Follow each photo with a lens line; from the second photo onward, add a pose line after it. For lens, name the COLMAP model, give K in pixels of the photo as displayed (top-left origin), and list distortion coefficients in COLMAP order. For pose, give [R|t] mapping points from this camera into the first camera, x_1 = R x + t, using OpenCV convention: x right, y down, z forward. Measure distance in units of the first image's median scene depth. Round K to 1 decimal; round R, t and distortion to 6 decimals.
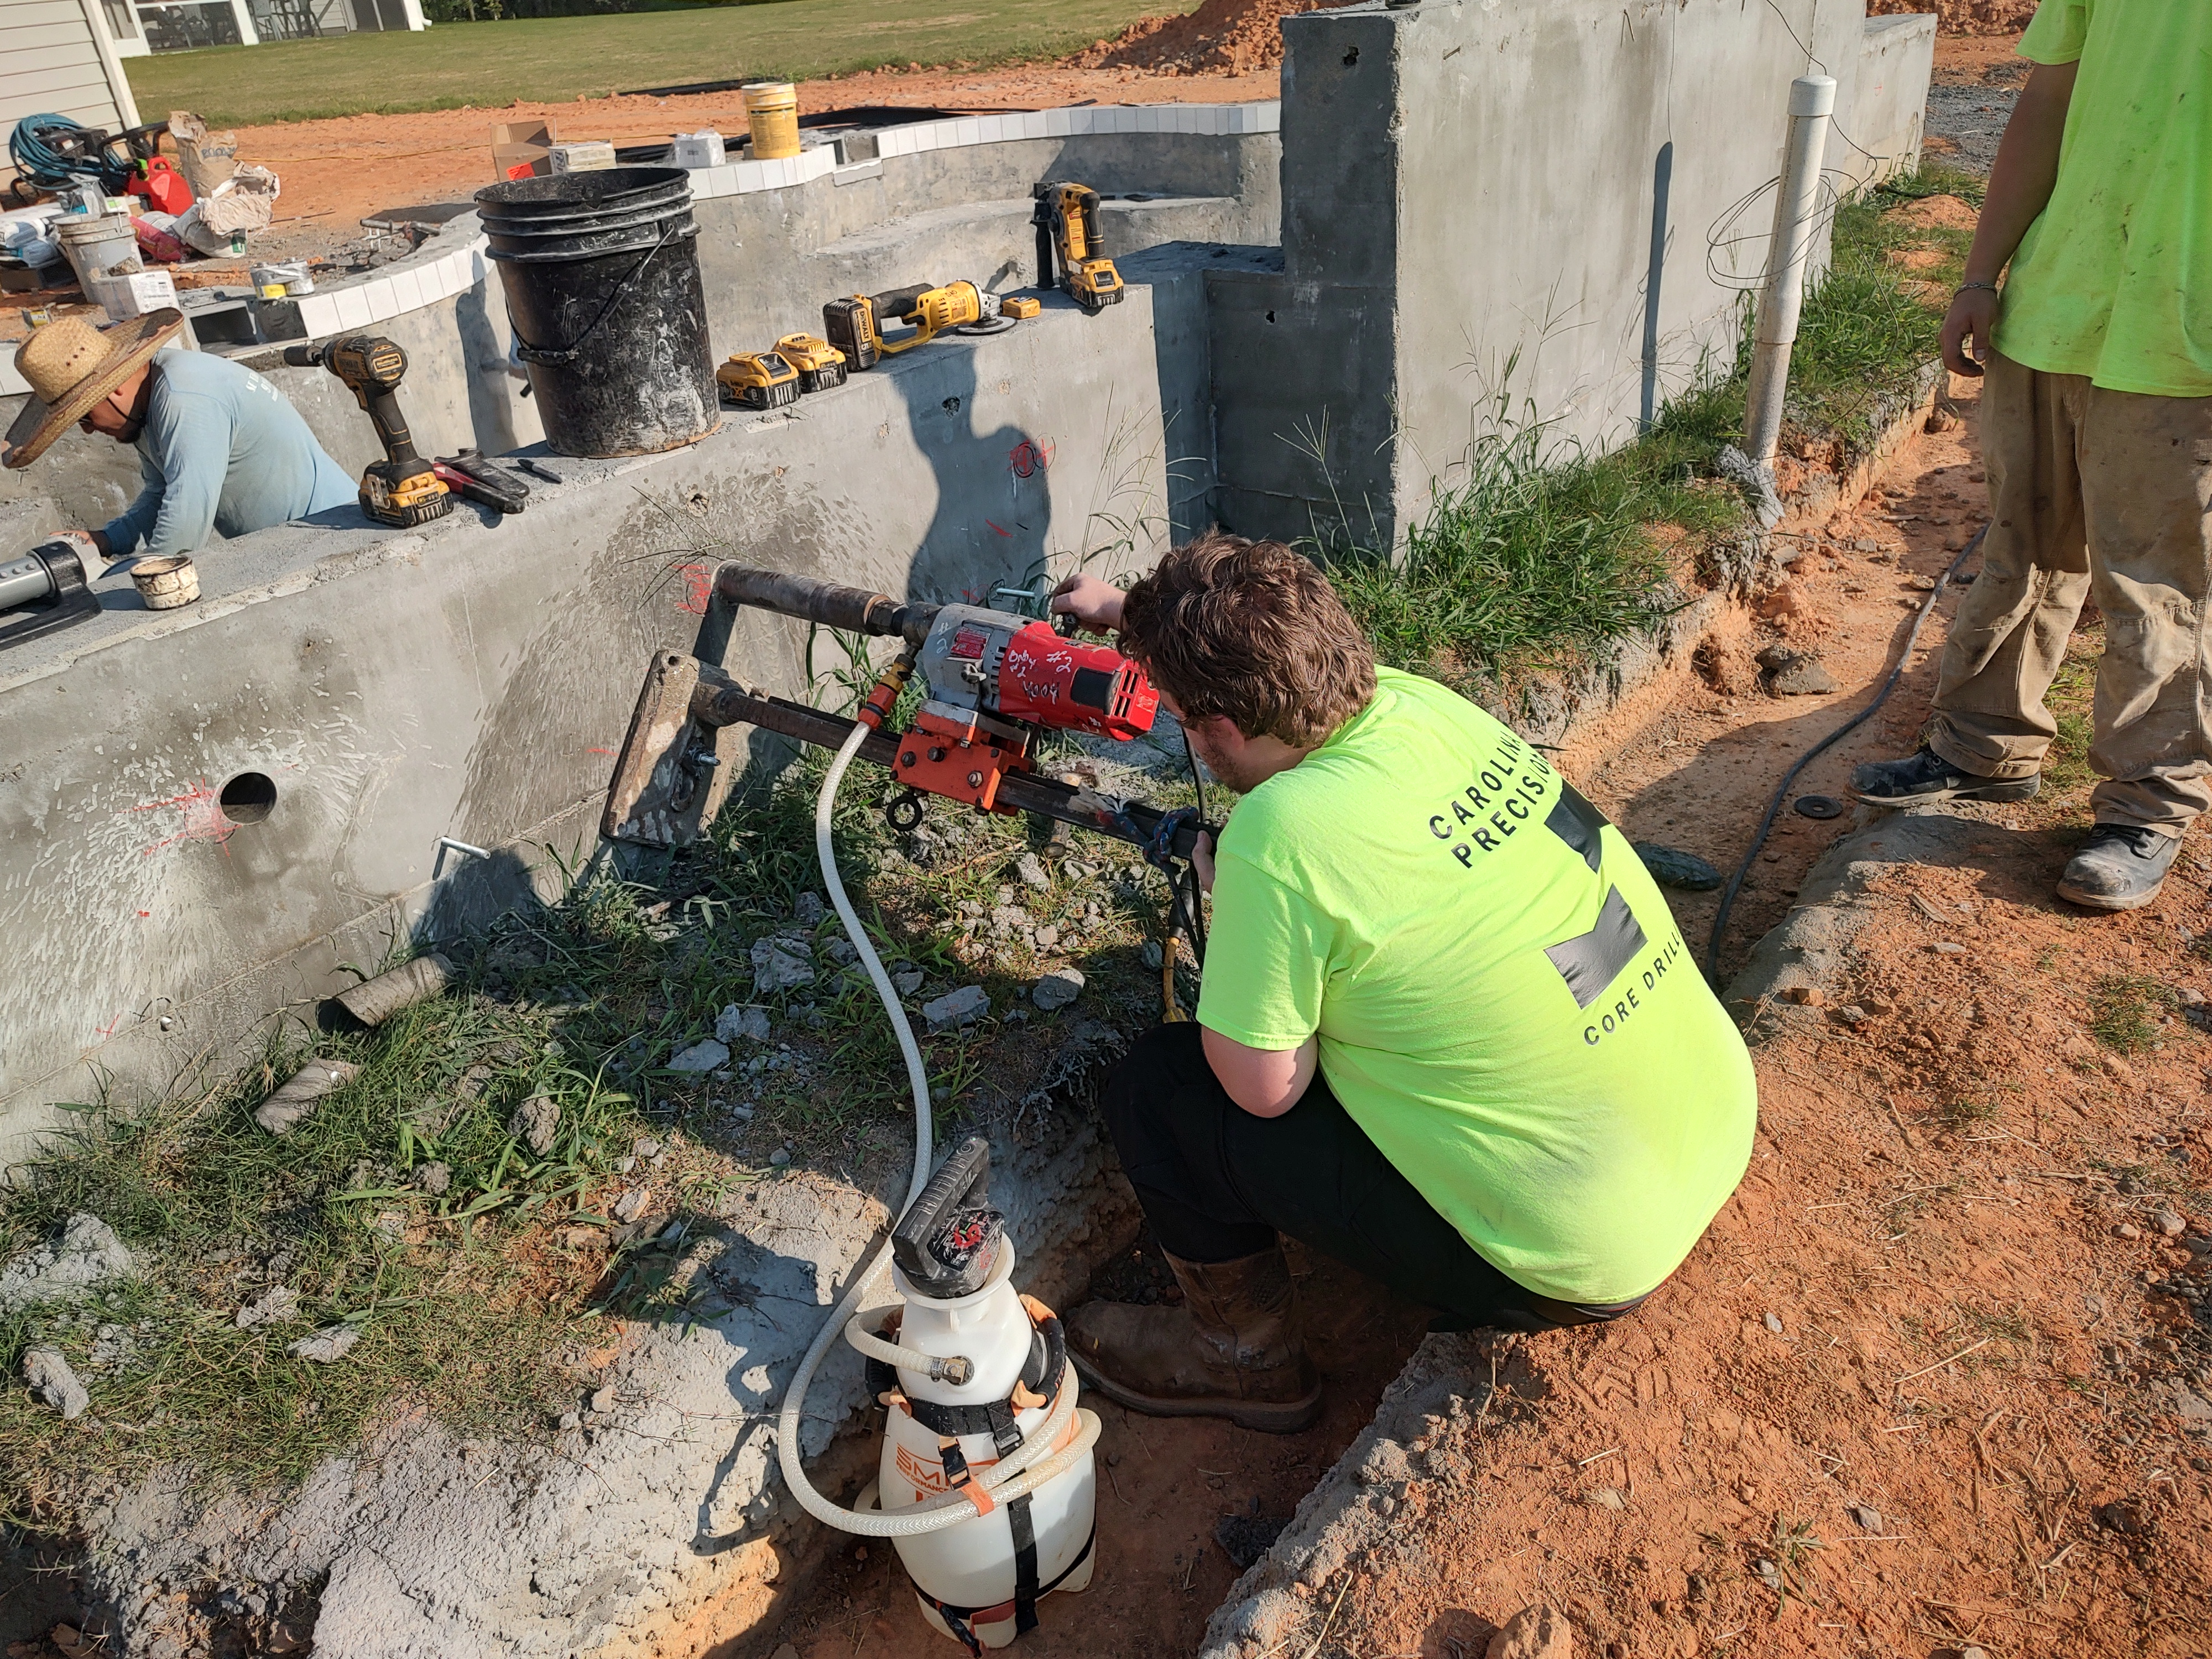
lens RADIAL K [[1571.6, 0, 1114.7], [0, 1571.6, 822.9], [0, 0, 1]] dist [0.014948, -0.013075]
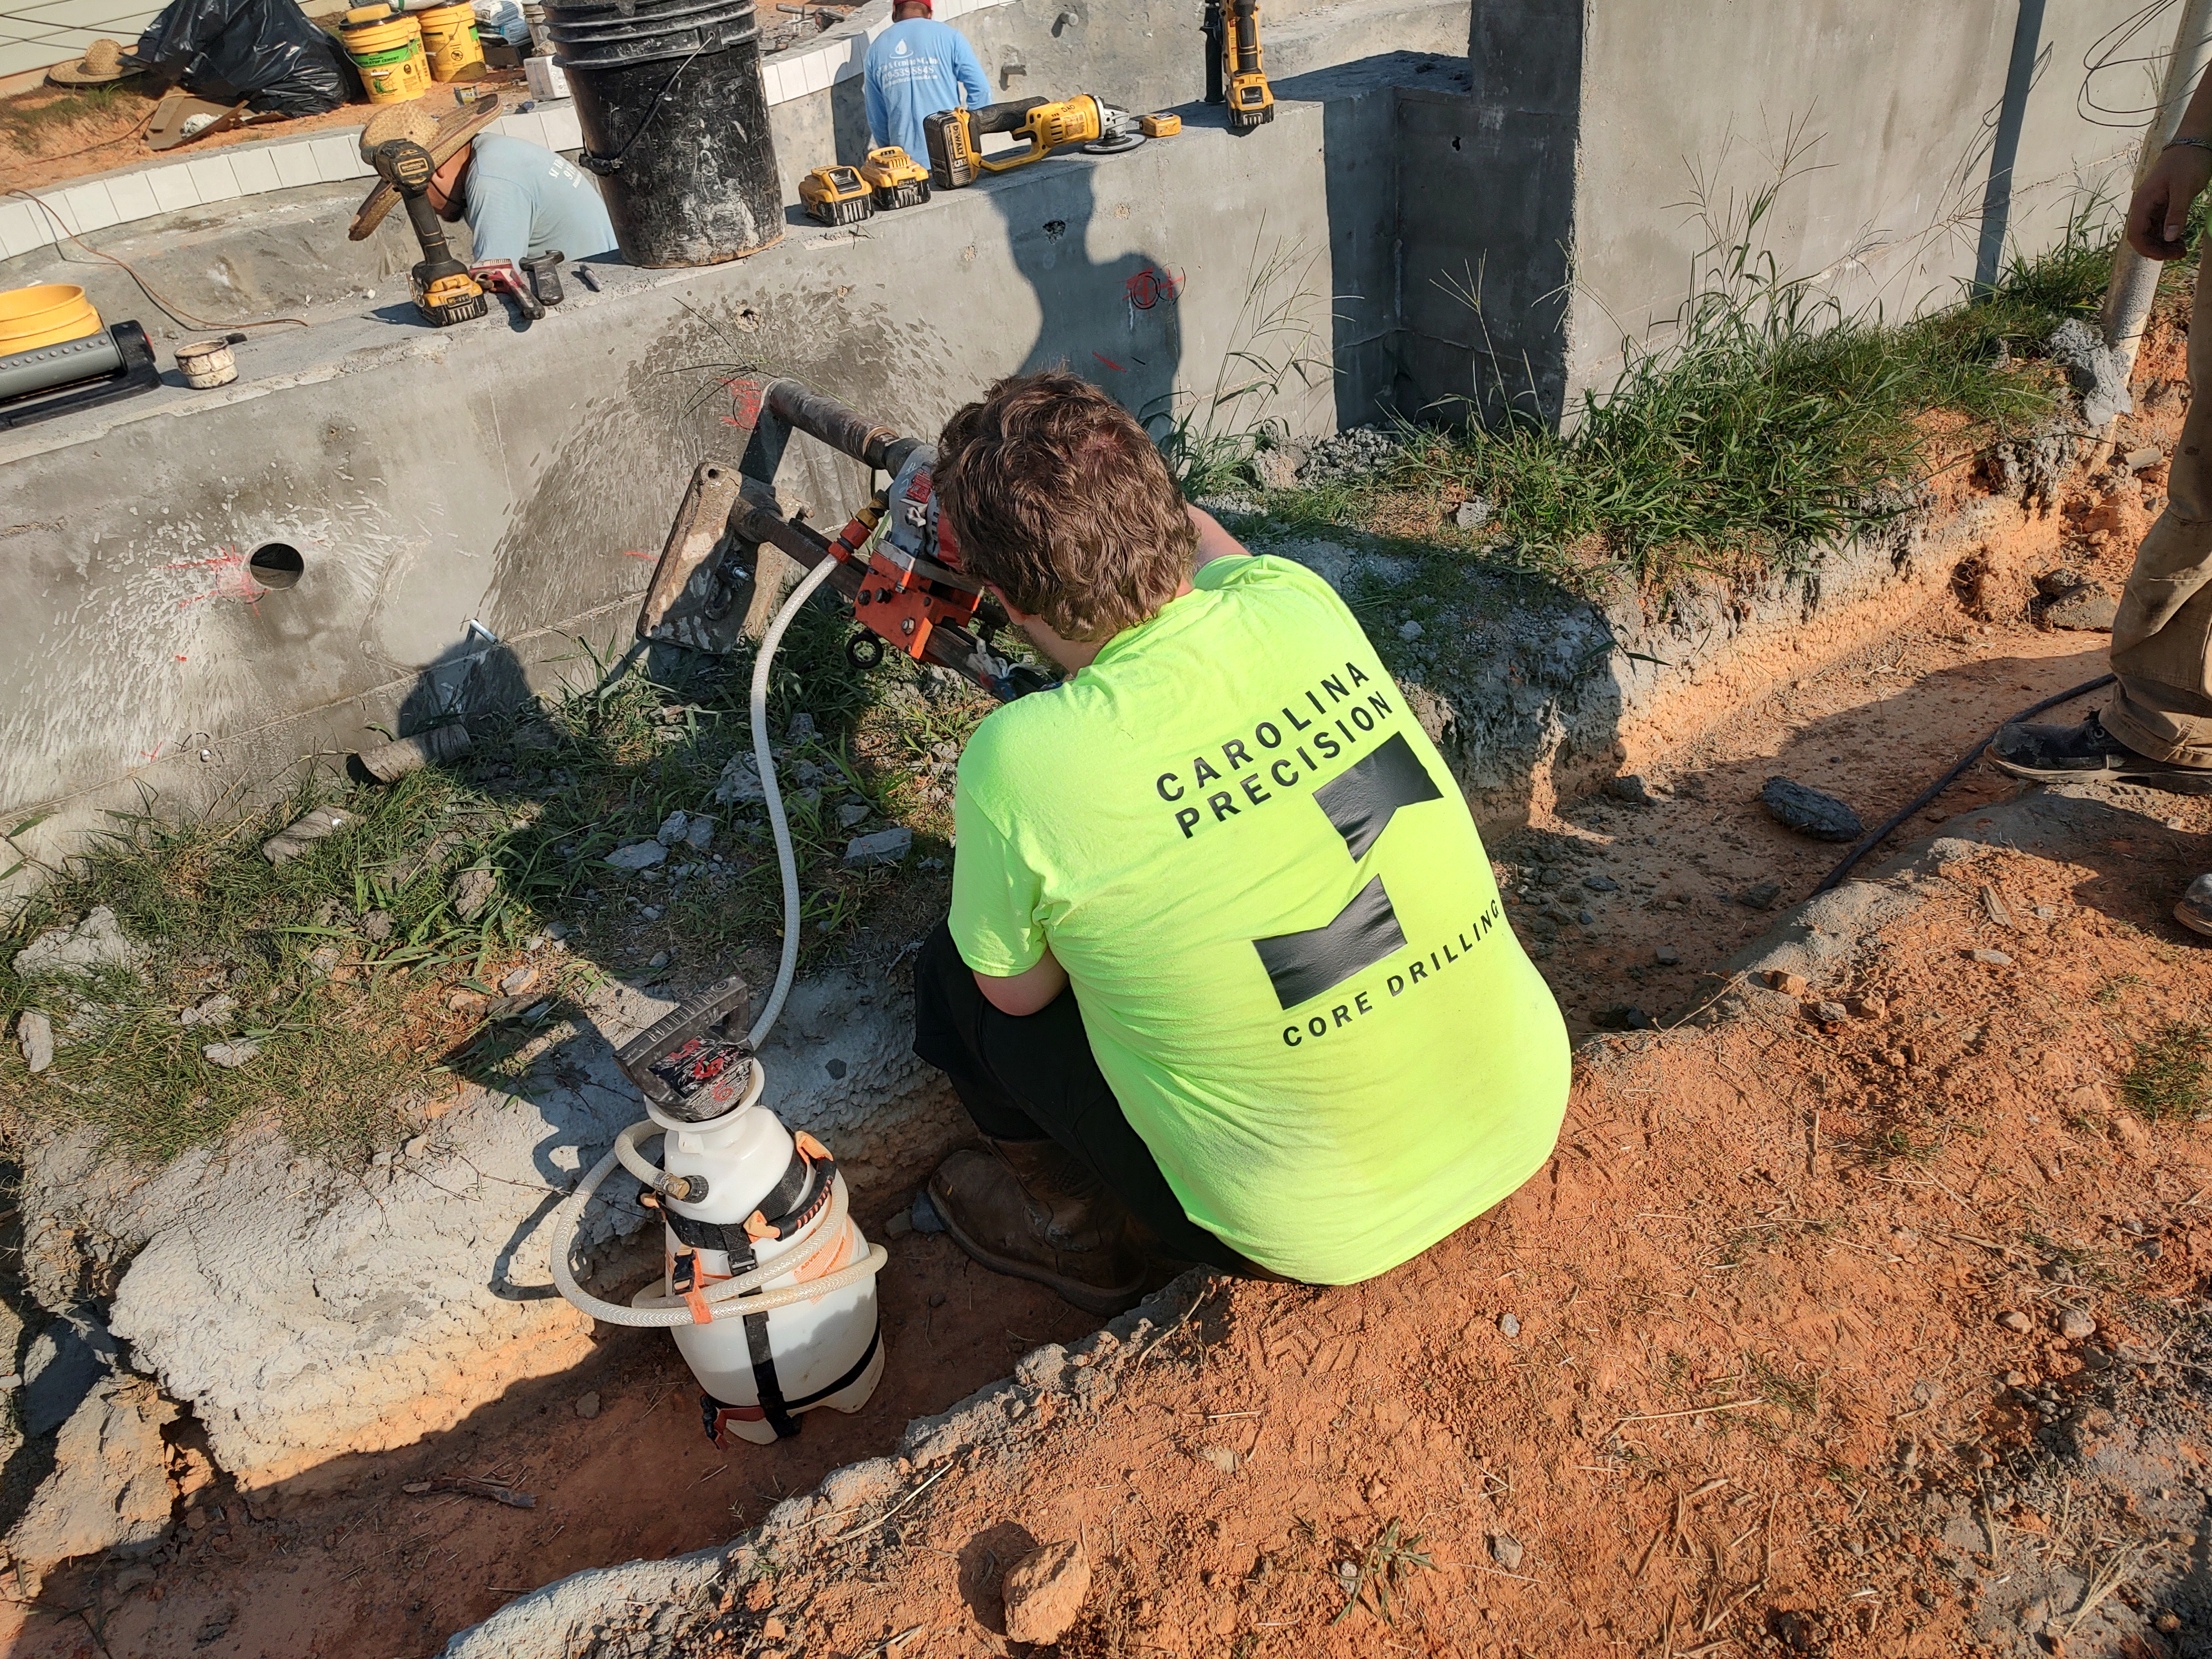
lens RADIAL K [[1571.6, 0, 1114.7], [0, 1571.6, 822.9], [0, 0, 1]] dist [0.014948, -0.013075]
pose [[0.953924, 0.149877, -0.259934, 0.310217], [-0.119353, 0.984361, 0.129569, -0.048322], [0.275288, -0.092575, 0.956894, 0.070408]]
